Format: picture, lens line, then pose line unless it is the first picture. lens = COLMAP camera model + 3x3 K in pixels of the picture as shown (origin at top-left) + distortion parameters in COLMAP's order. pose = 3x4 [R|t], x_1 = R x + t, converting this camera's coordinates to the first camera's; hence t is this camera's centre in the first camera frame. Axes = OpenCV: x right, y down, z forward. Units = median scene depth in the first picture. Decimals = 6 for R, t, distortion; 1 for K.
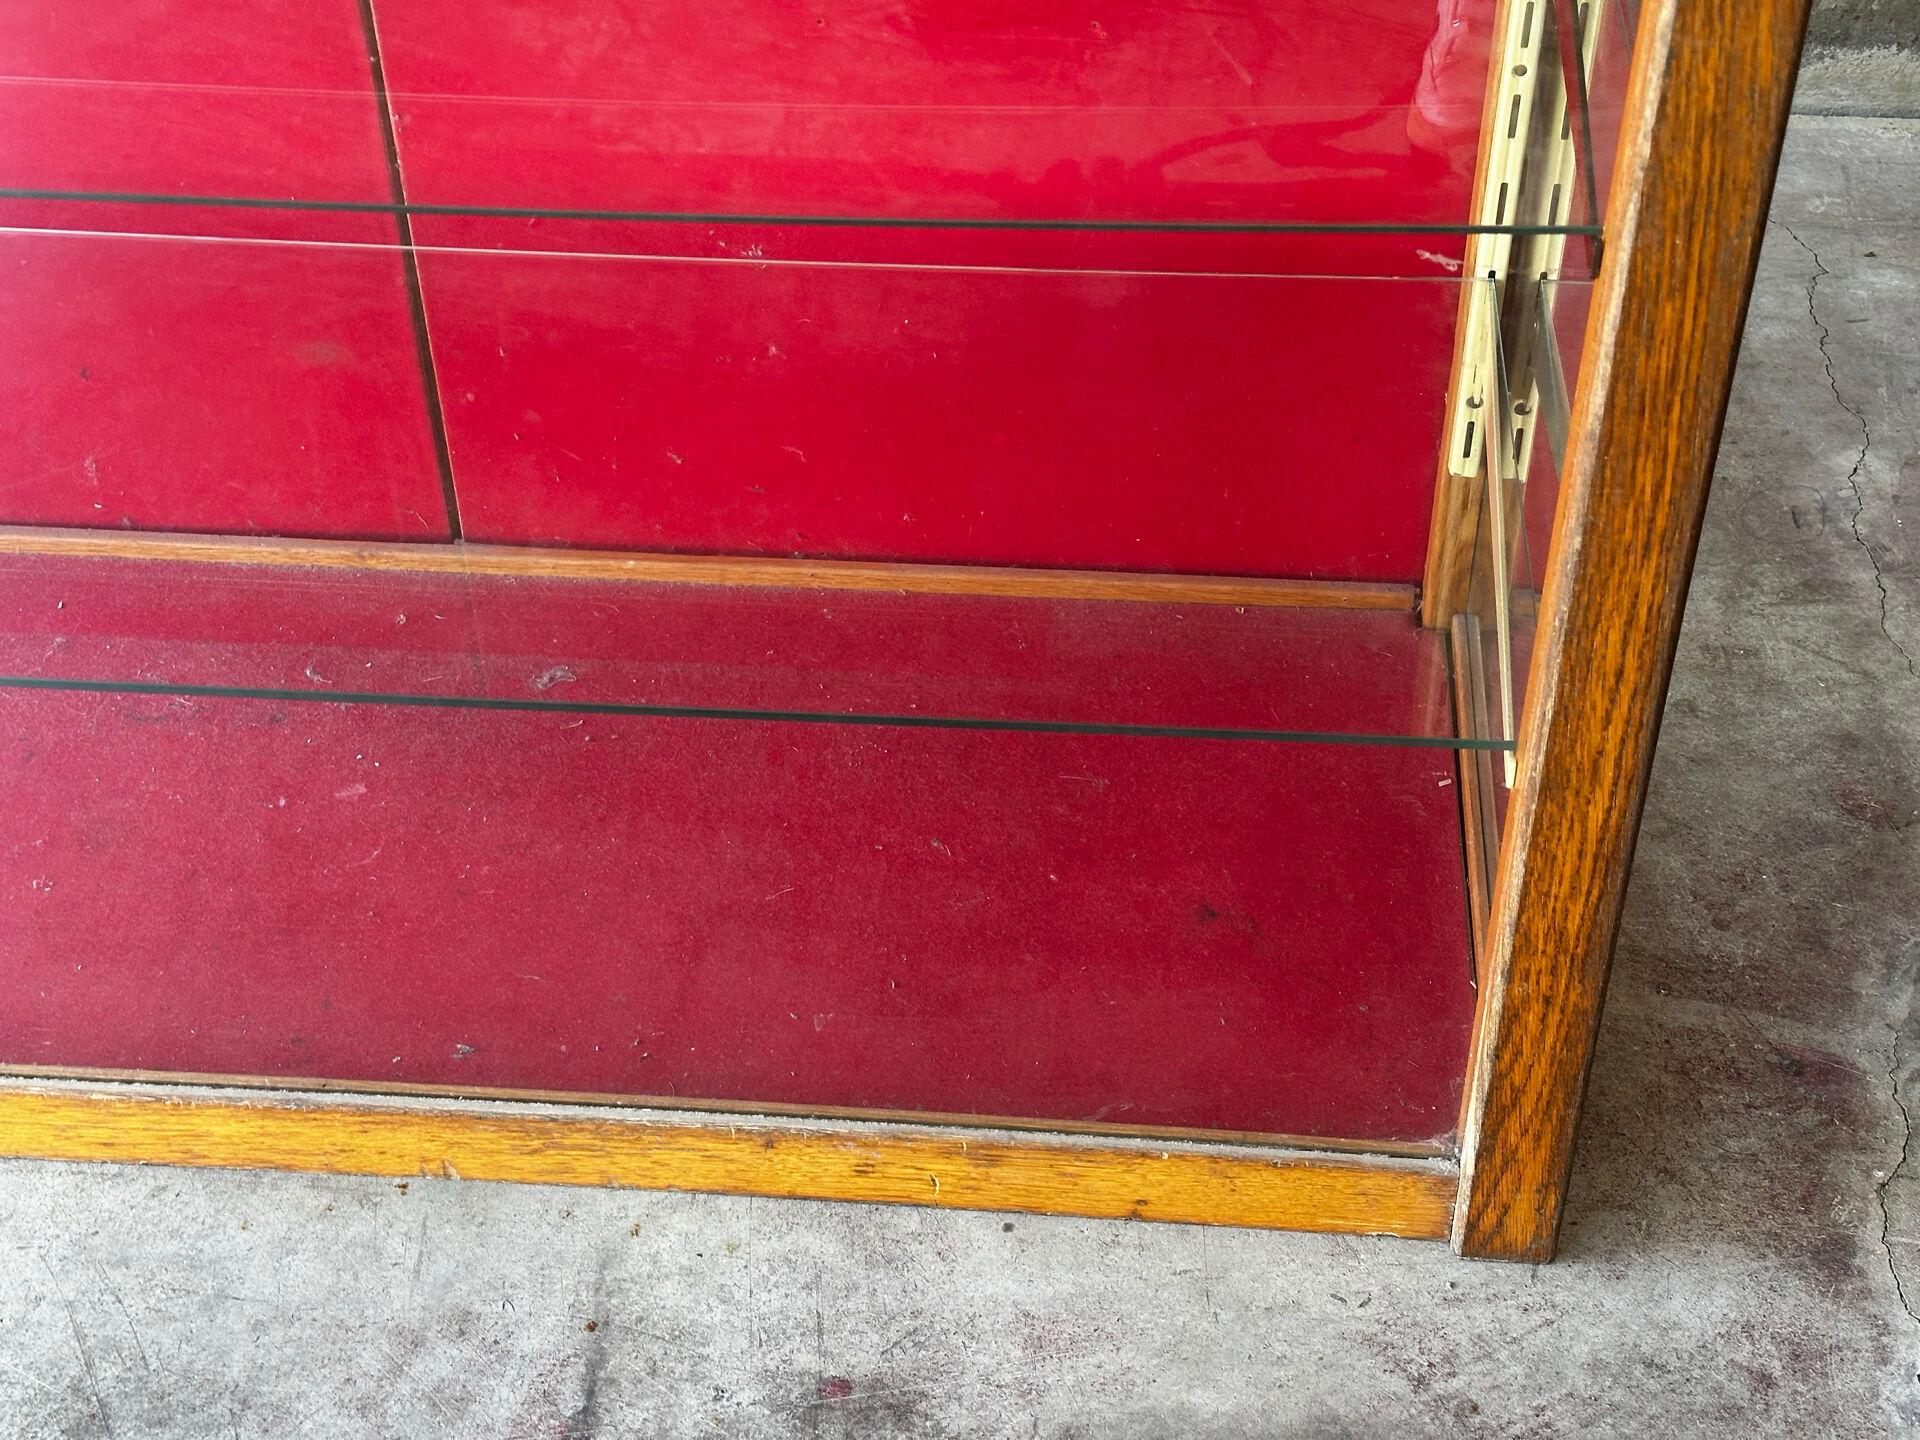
lens RADIAL K [[2682.8, 0, 964.2], [0, 2682.8, 708.8], [0, 0, 1]] dist [0.114548, 0.000000]
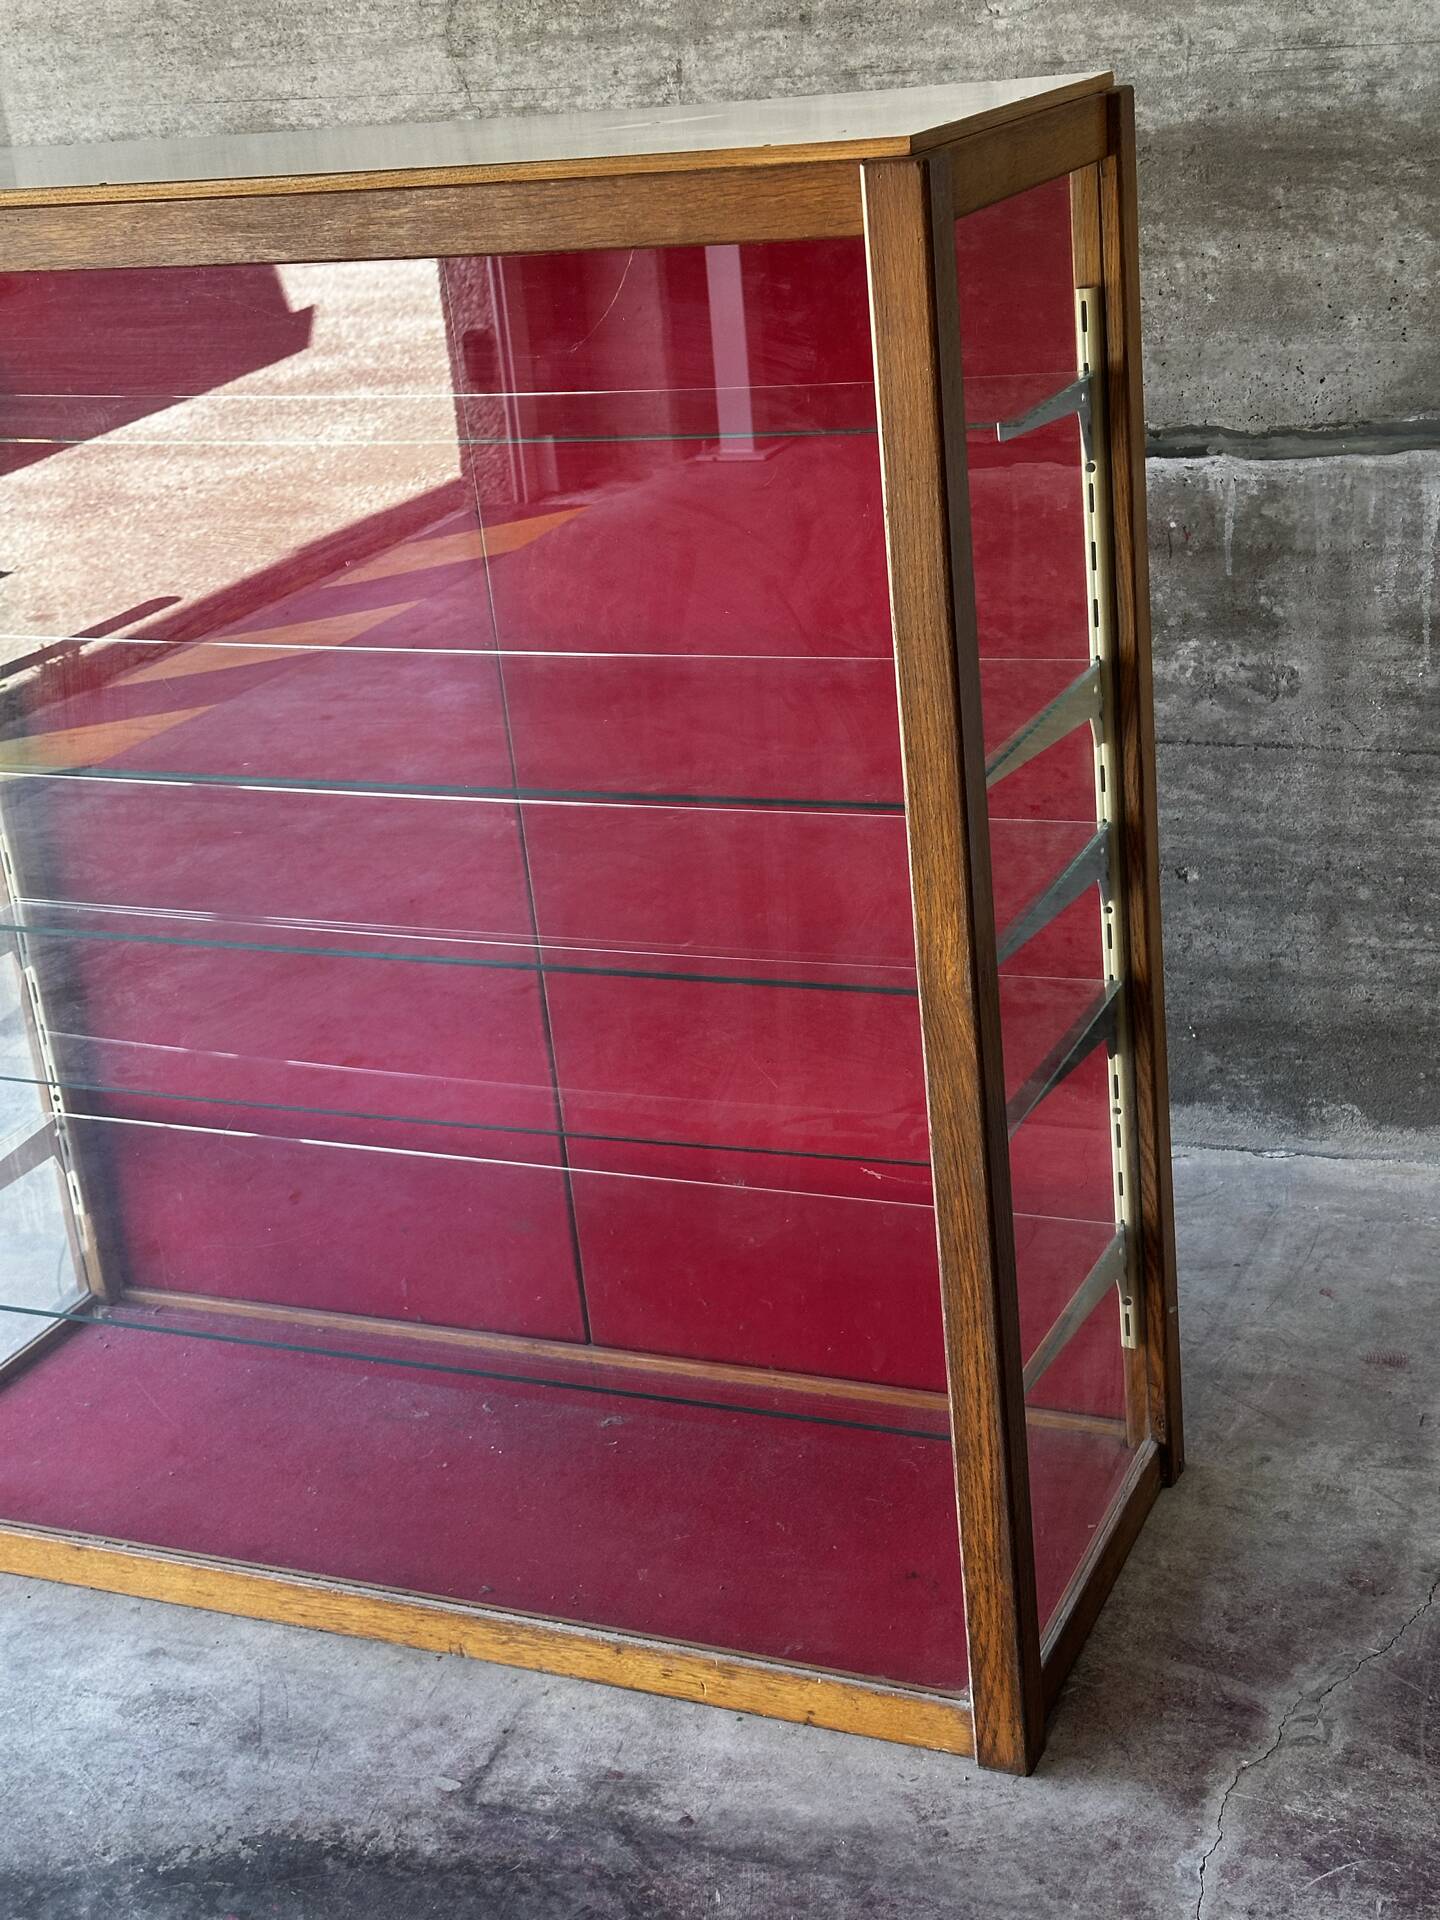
lens RADIAL K [[2682.8, 0, 738.3], [0, 2682.8, 952.7], [0, 0, 1]] dist [0.114548, 0.000000]
pose [[0.945748, 0.041808, -0.322199, 0.569162], [-0.135696, 0.951880, -0.274793, 0.202396], [0.295206, 0.303607, 0.905912, -0.768844]]
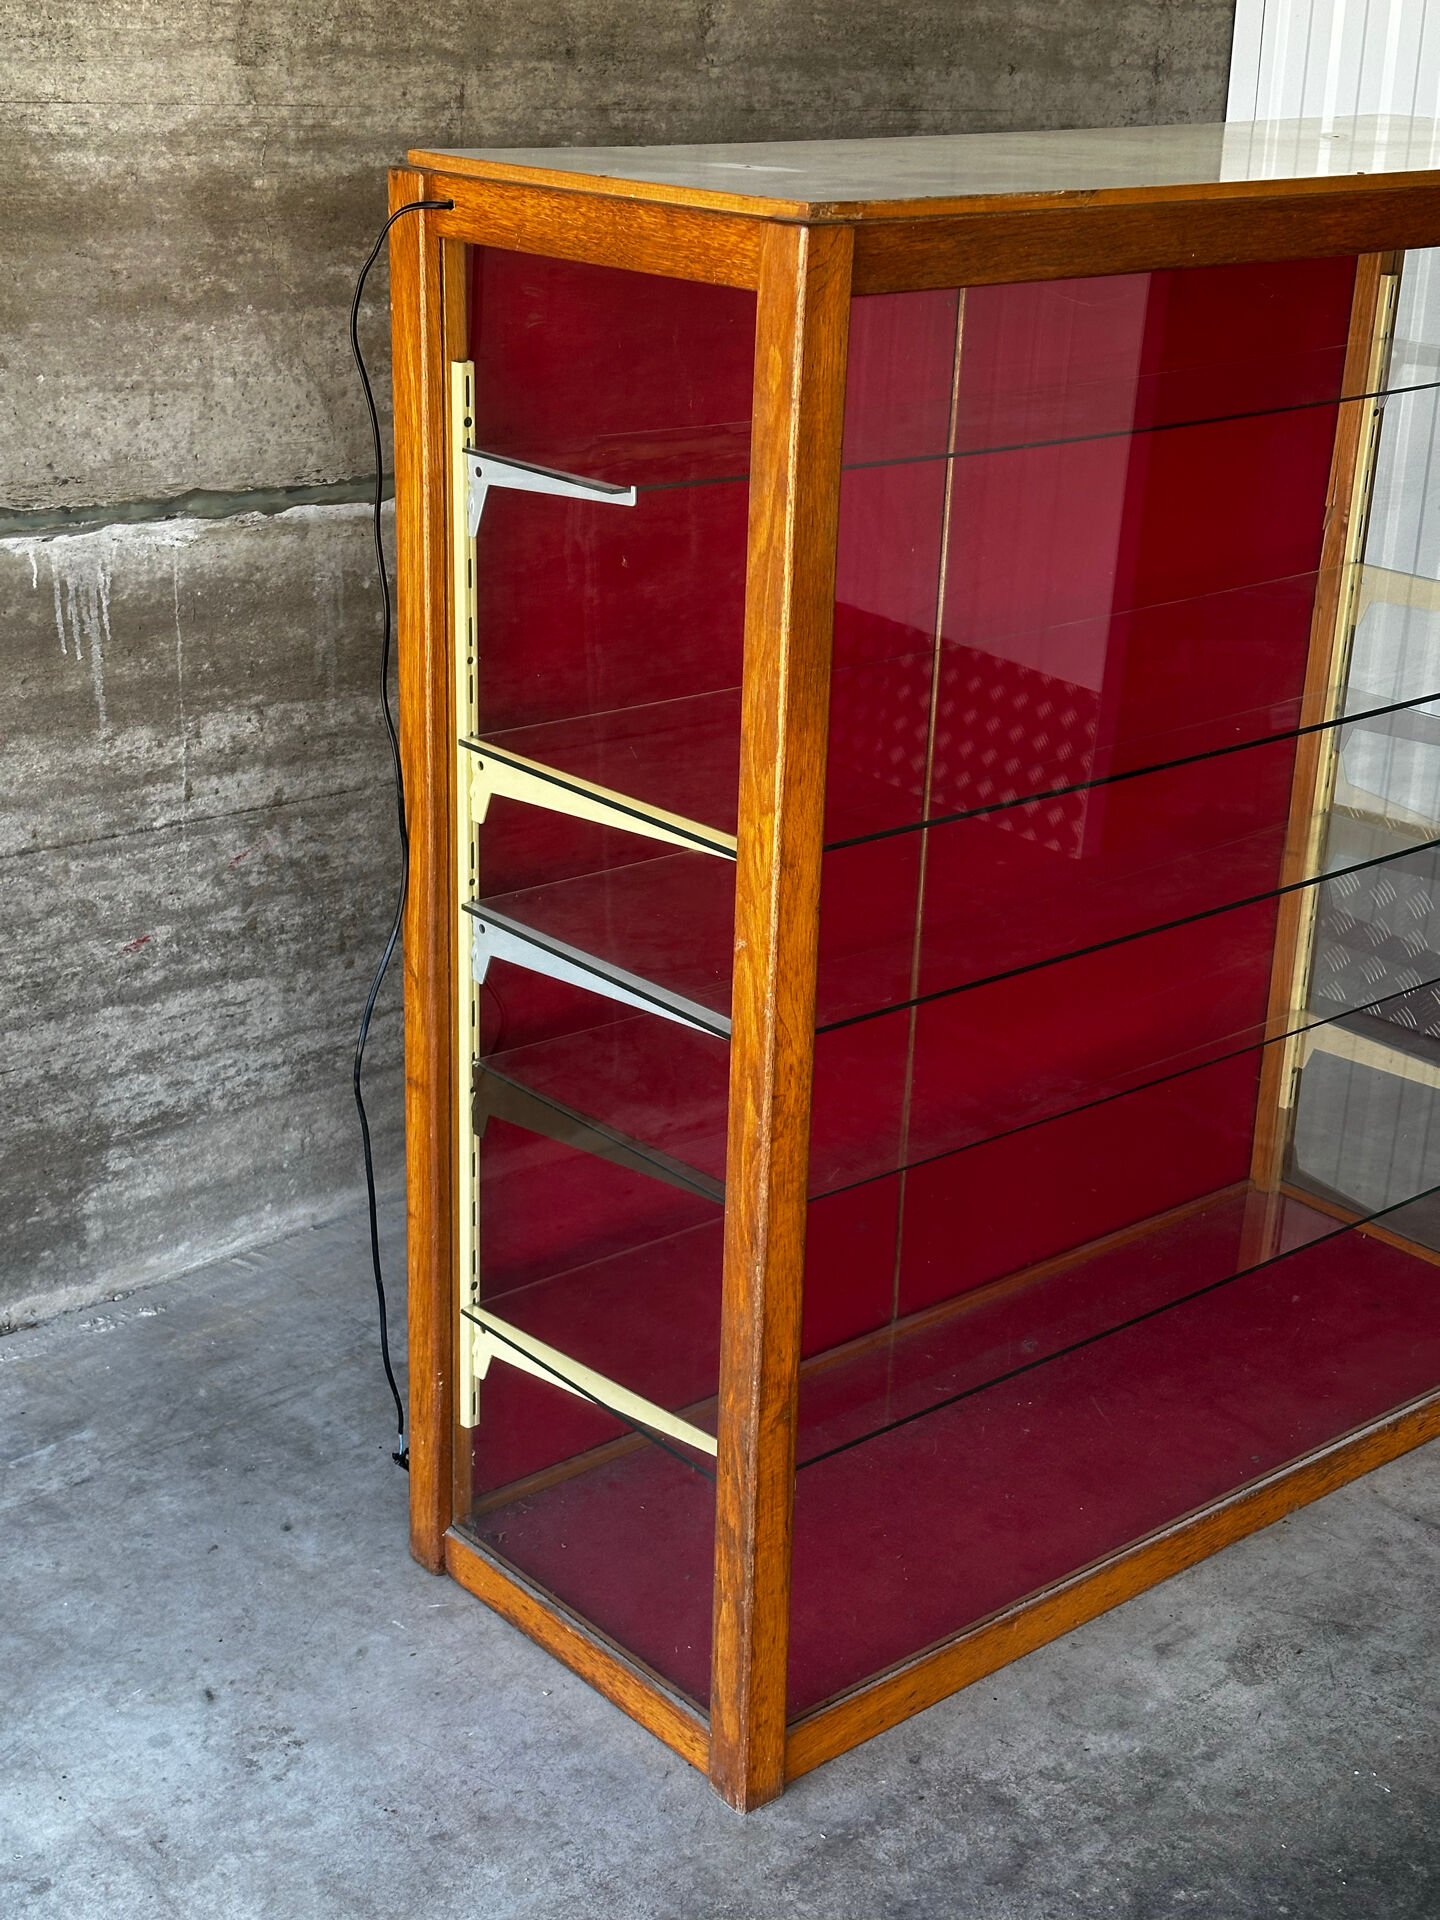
lens RADIAL K [[2688.7, 0, 740.7], [0, 2688.7, 958.0], [0, 0, 1]] dist [0.112770, 0.000000]
pose [[0.698169, -0.226029, 0.679317, -1.810034], [0.423179, 0.895642, -0.136915, -0.097839], [-0.577477, 0.383062, 0.720960, -0.399046]]
